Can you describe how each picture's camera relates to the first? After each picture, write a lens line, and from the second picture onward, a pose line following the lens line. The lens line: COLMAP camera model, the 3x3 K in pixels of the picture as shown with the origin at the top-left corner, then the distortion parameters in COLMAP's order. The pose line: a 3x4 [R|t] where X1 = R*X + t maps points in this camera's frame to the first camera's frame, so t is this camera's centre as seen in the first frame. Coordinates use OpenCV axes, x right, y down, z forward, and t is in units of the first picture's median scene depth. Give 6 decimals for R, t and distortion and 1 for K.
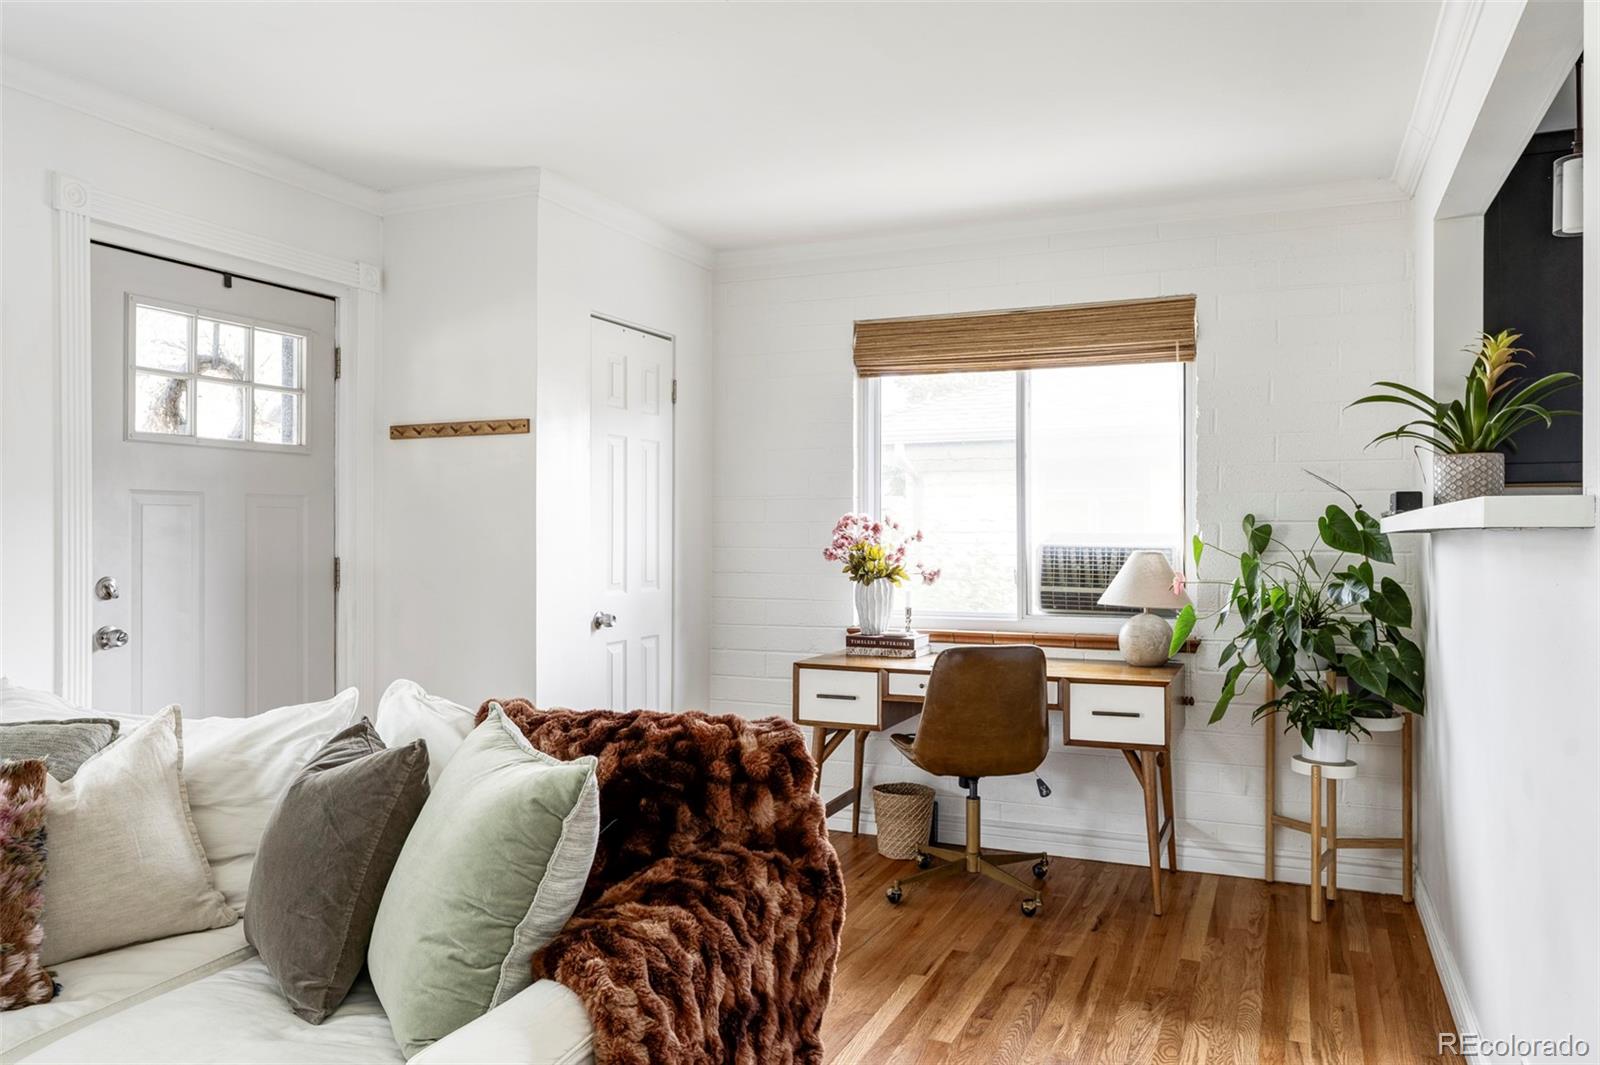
lens RADIAL K [[1156.4, 0, 781.3], [0, 1156.4, 510.4], [0, 0, 1]] dist [0.006070, 0.000325]
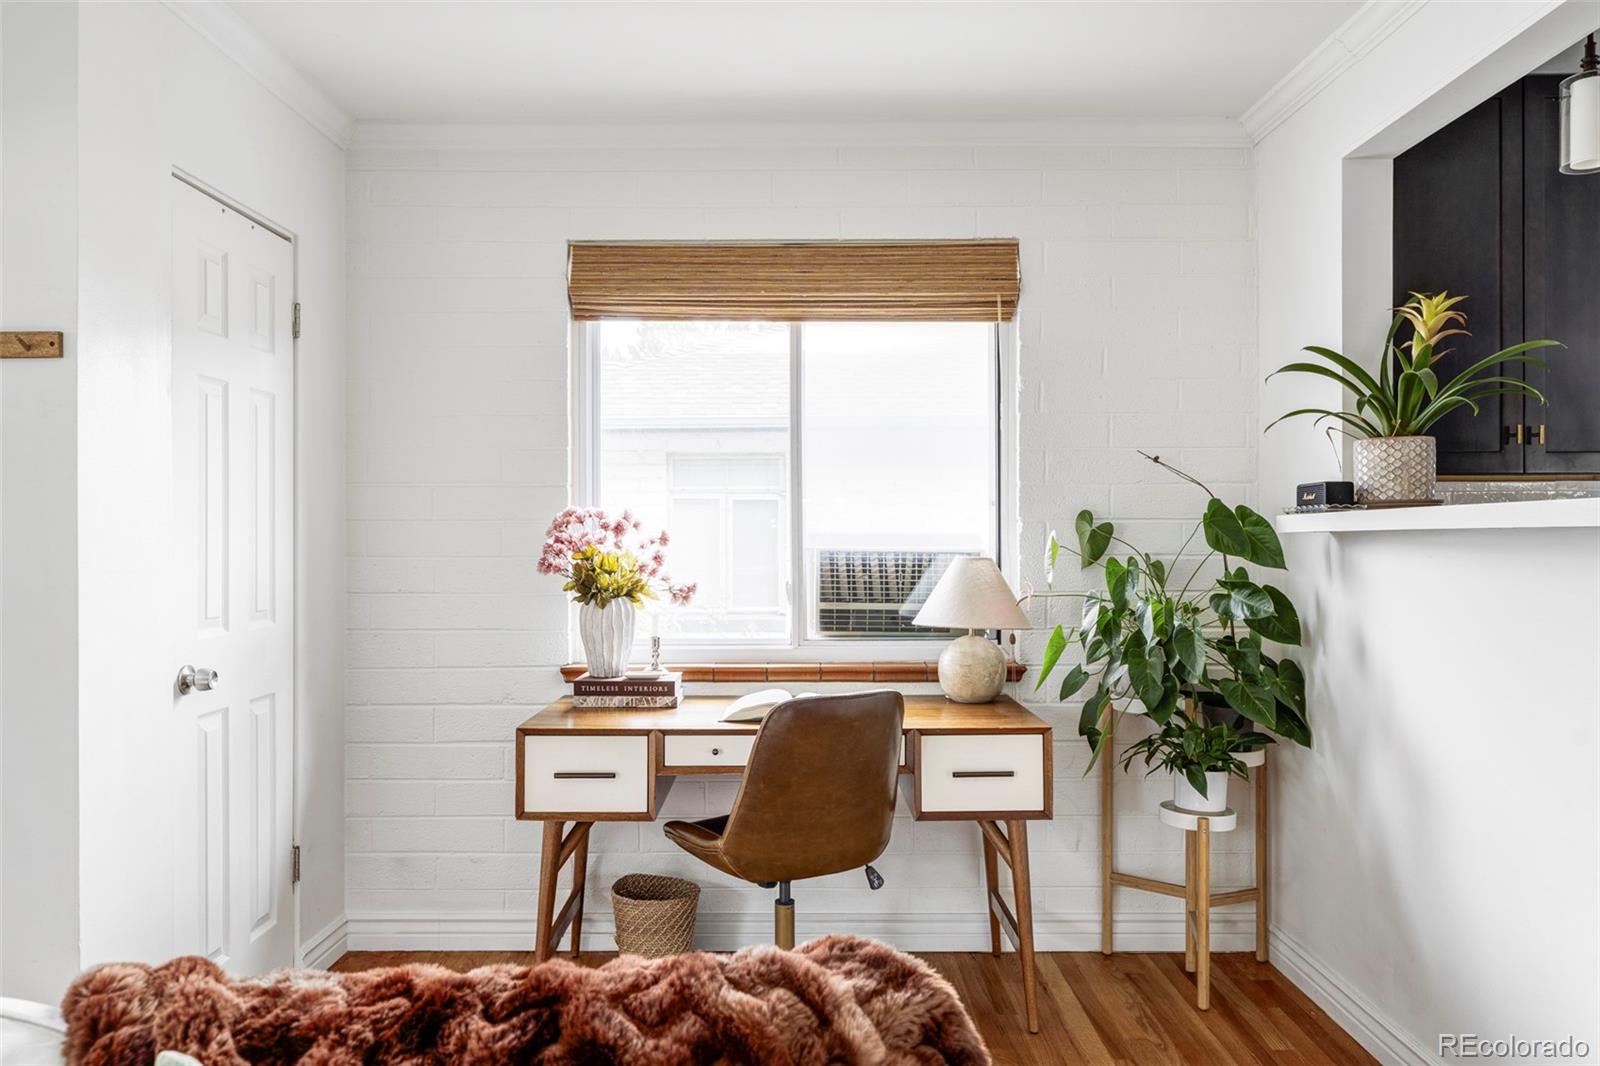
lens RADIAL K [[1165.9, 0, 803.1], [0, 1165.9, 525.4], [0, 0, 1]] dist [0.000927, -0.005901]
pose [[0.914978, 0.000295, 0.403504, -0.110692], [-0.004662, 0.999941, 0.009839, 0.006719], [-0.403477, -0.010884, 0.914925, 0.318701]]
